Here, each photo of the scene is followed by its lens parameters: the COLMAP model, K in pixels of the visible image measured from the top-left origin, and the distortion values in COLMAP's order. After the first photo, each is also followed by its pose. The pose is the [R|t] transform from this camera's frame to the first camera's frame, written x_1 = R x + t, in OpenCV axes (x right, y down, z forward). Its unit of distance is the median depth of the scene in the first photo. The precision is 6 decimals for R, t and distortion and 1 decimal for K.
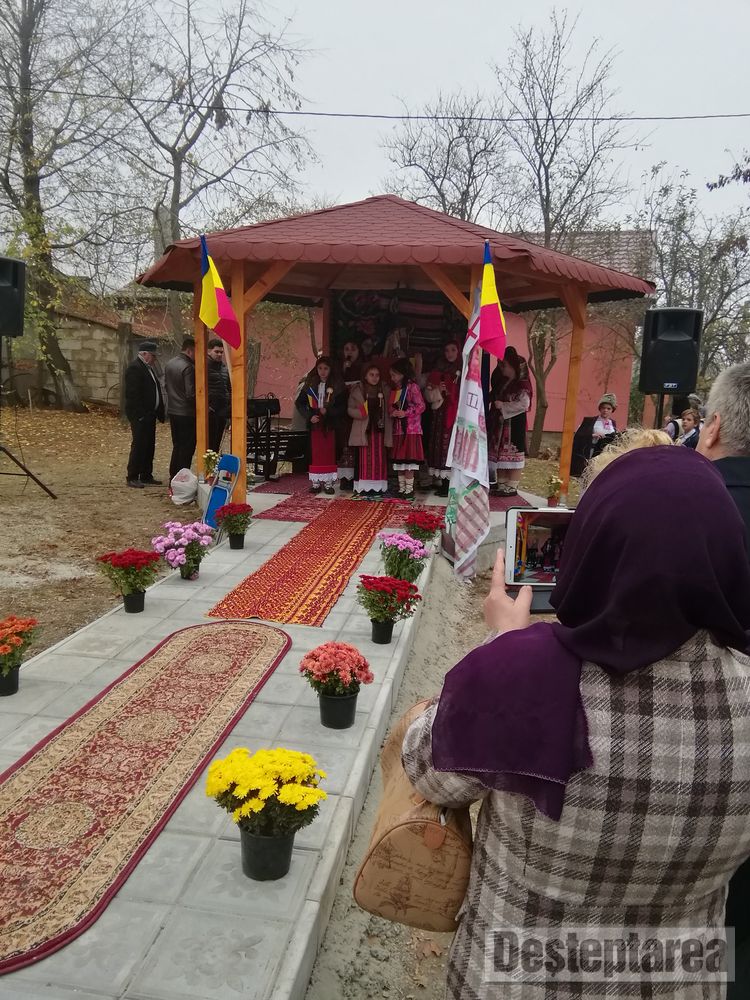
lens RADIAL K [[888.8, 0, 391.4], [0, 888.8, 514.1], [0, 0, 1]] dist [0.146759, -0.240537]
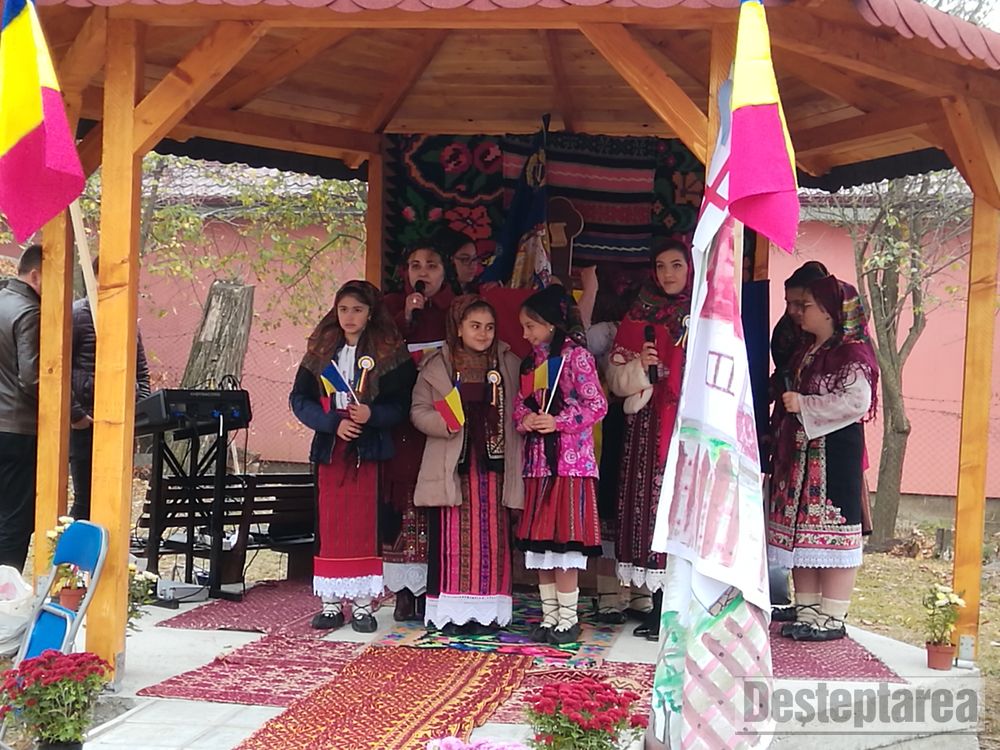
lens RADIAL K [[2033.6, 0, 553.4], [0, 2033.6, 210.4], [0, 0, 1]] dist [0.028871, 0.370735]
pose [[0.999977, 0.006714, -0.000194, 0.013047], [-0.006581, 0.973523, -0.228496, 0.001370], [-0.001346, 0.228492, 0.973545, 0.096982]]
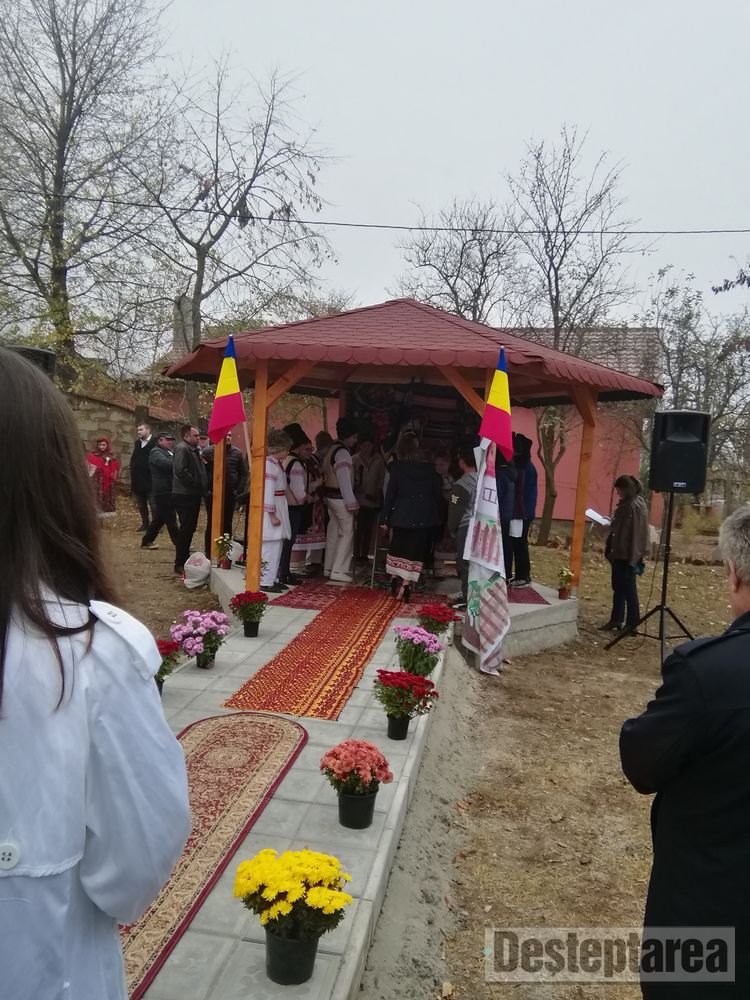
lens RADIAL K [[888.8, 0, 391.4], [0, 888.8, 514.1], [0, 0, 1]] dist [0.146759, -0.240537]
pose [[0.999762, 0.019375, -0.010055, -0.004402], [-0.020233, 0.995395, -0.093702, -0.004756], [0.008193, 0.093883, 0.995549, -0.010996]]
